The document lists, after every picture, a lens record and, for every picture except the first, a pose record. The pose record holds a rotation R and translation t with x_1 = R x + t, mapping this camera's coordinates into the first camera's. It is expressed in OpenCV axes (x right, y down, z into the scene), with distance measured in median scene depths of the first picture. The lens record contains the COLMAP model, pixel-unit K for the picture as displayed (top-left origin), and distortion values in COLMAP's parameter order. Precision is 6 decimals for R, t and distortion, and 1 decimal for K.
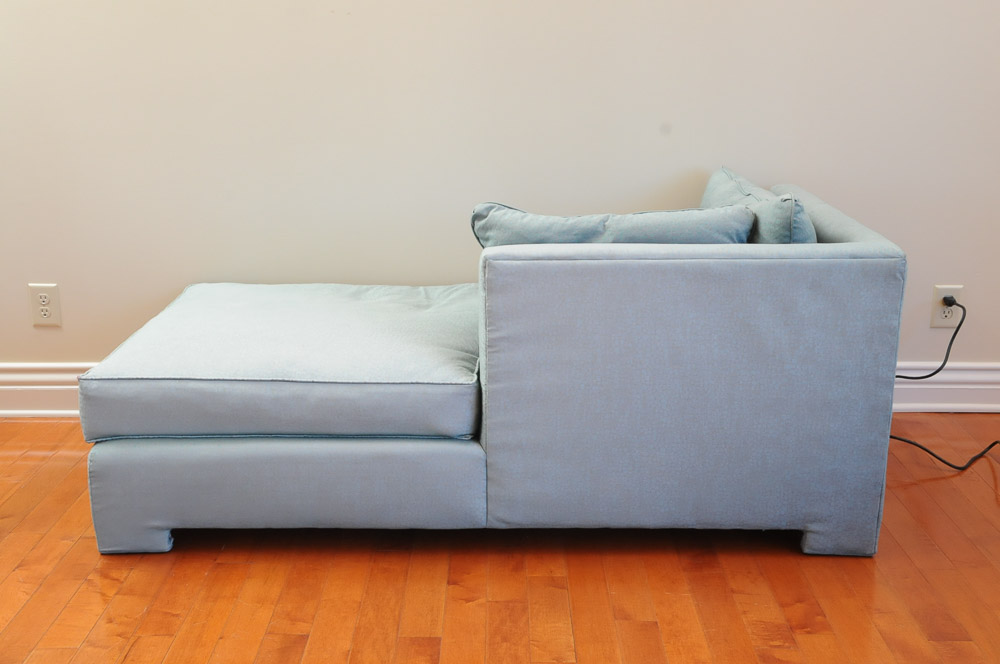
lens RADIAL K [[1074.5, 0, 501.1], [0, 1074.5, 327.2], [0, 0, 1]] dist [0.043267, 0.000000]
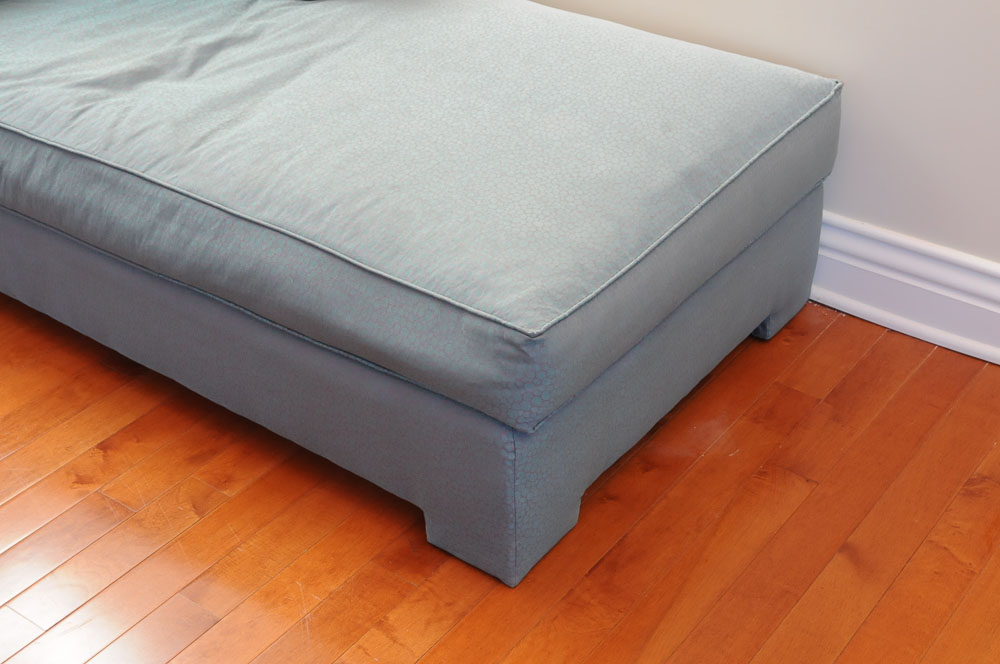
lens RADIAL K [[1413.1, 0, 493.5], [0, 1413.1, 333.9], [0, 0, 1]] dist [0.103036, 0.000000]
pose [[0.798747, 0.328309, -0.504199, 0.657320], [-0.146767, 0.919007, 0.365904, -0.232801], [0.583492, -0.218264, 0.782239, 0.446990]]
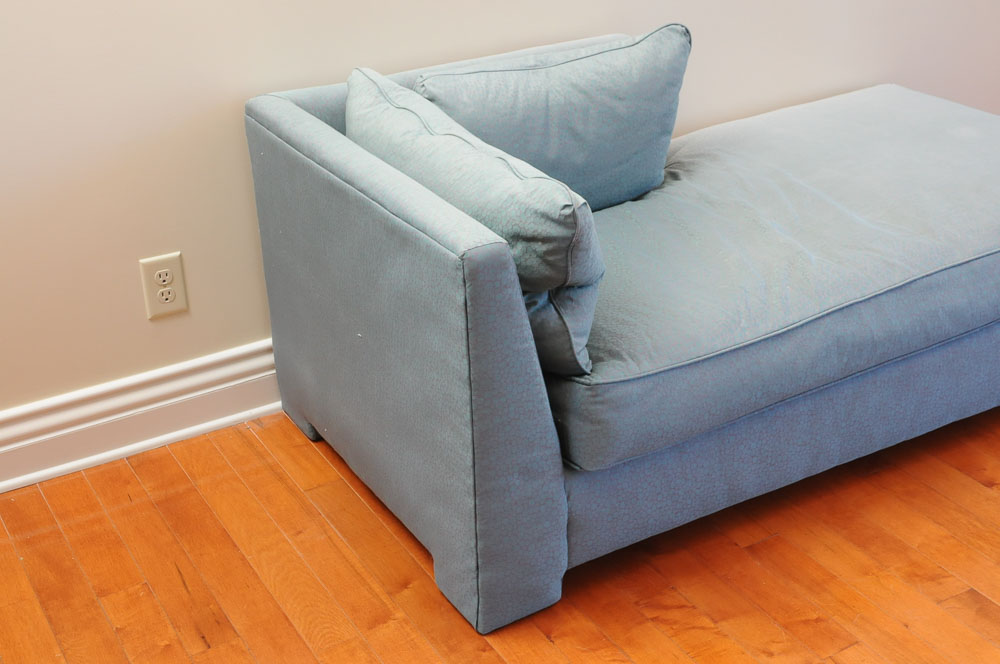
lens RADIAL K [[1308.5, 0, 504.6], [0, 1308.5, 333.7], [0, 0, 1]] dist [0.066557, 0.000000]
pose [[0.865976, -0.257014, 0.428986, -0.887796], [0.166443, 0.957048, 0.237394, -0.225412], [-0.471574, -0.134176, 0.871559, 0.259839]]
